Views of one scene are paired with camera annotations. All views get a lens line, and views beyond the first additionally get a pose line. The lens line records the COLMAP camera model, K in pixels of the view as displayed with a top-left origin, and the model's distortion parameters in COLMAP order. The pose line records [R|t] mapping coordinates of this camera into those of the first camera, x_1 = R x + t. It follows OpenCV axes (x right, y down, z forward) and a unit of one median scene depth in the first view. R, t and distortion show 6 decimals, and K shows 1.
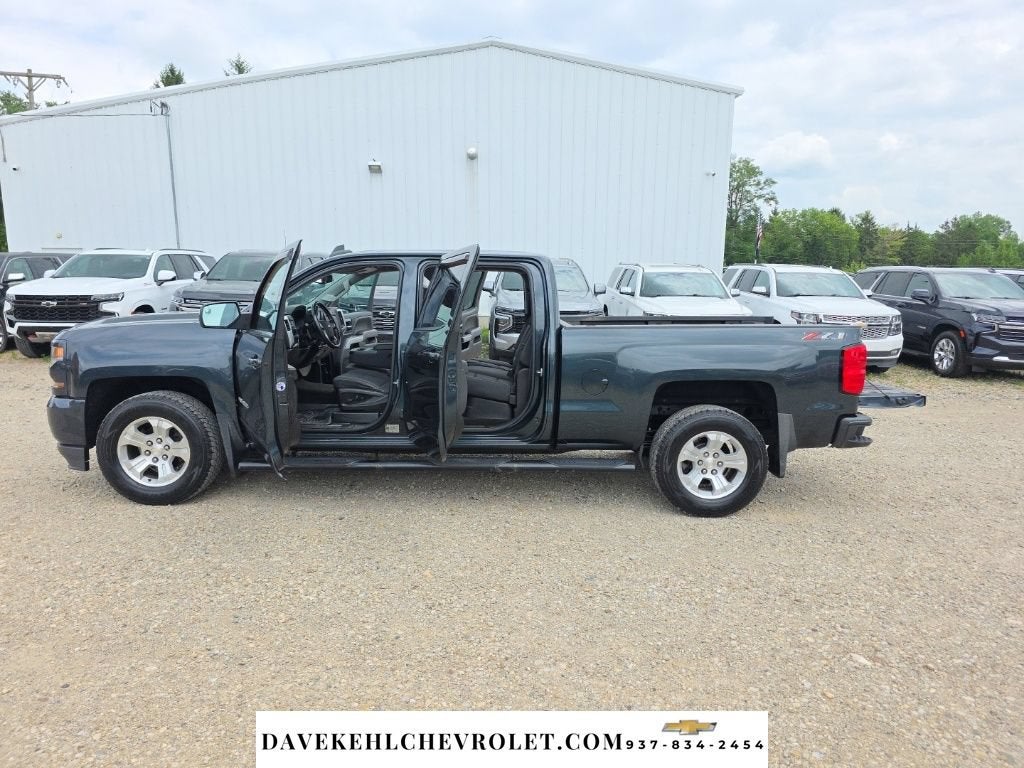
lens RADIAL K [[692.4, 0, 517.6], [0, 692.4, 380.9], [0, 0, 1]] dist [0.042023, -0.038156]
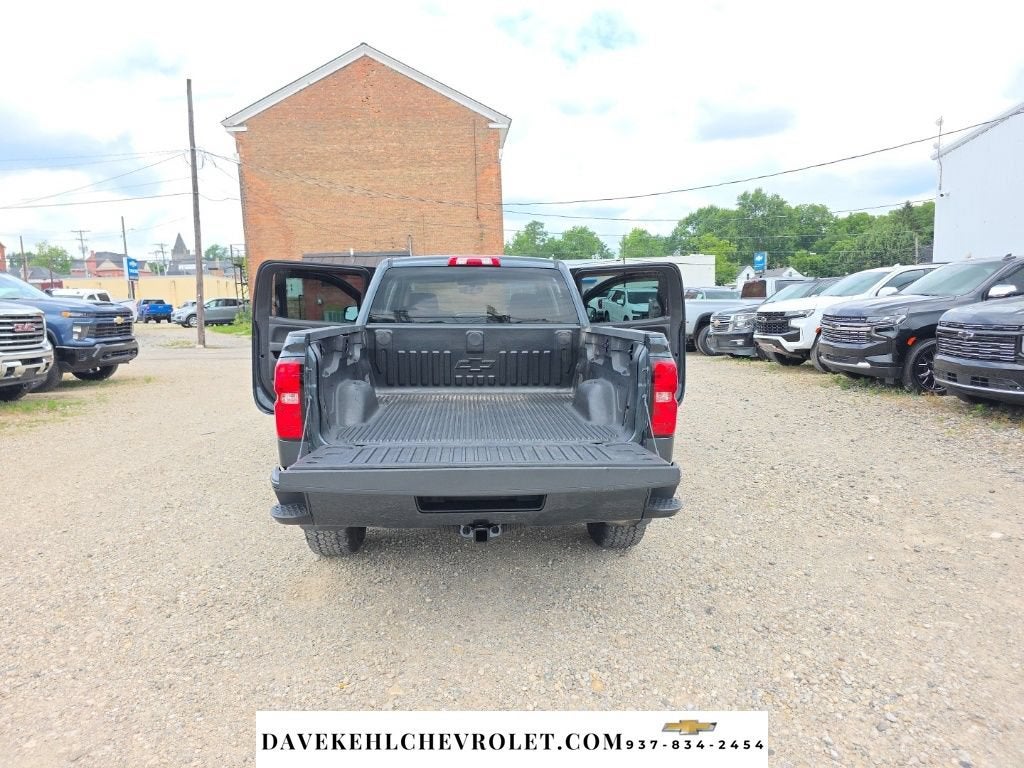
lens RADIAL K [[692.4, 0, 519.6], [0, 692.4, 387.7], [0, 0, 1]] dist [0.042023, -0.038156]
pose [[0.032076, 0.102352, -0.994231, 1.194205], [-0.129381, 0.986798, 0.097413, -0.133528], [0.991076, 0.125510, 0.044895, 1.284208]]
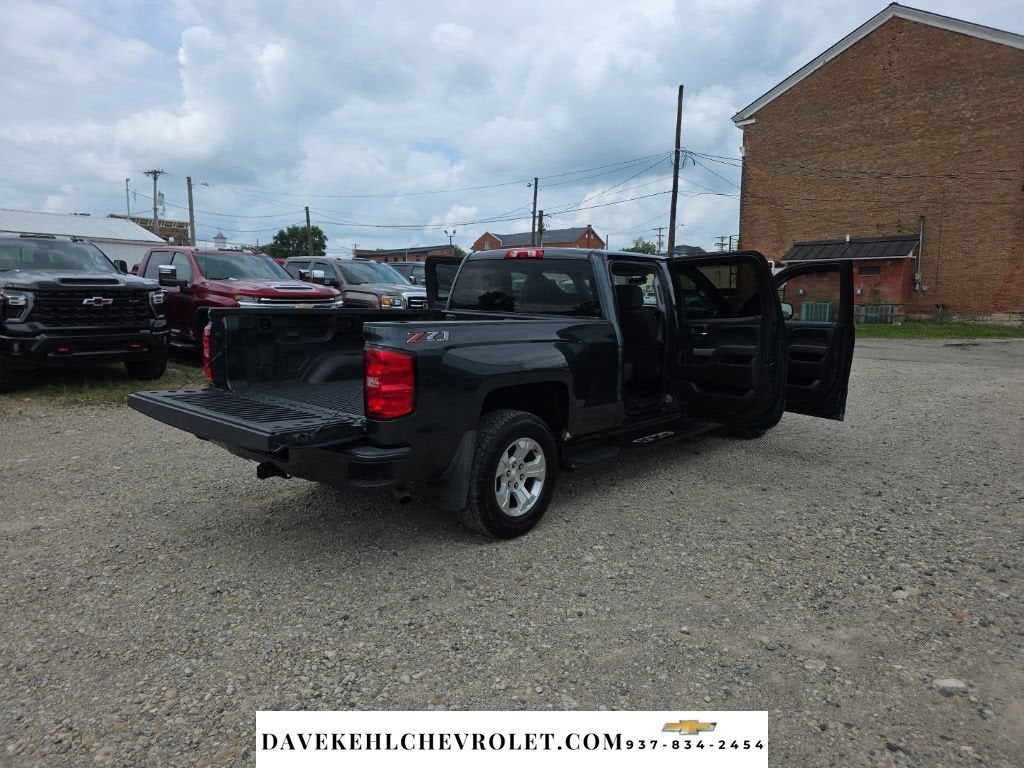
lens RADIAL K [[692.4, 0, 520.0], [0, 692.4, 392.4], [0, 0, 1]] dist [0.042023, -0.038156]
pose [[-0.674631, 0.078387, -0.733981, 0.924861], [-0.129319, 0.966416, 0.222073, -0.261205], [0.726739, 0.244735, -0.641838, 2.130624]]
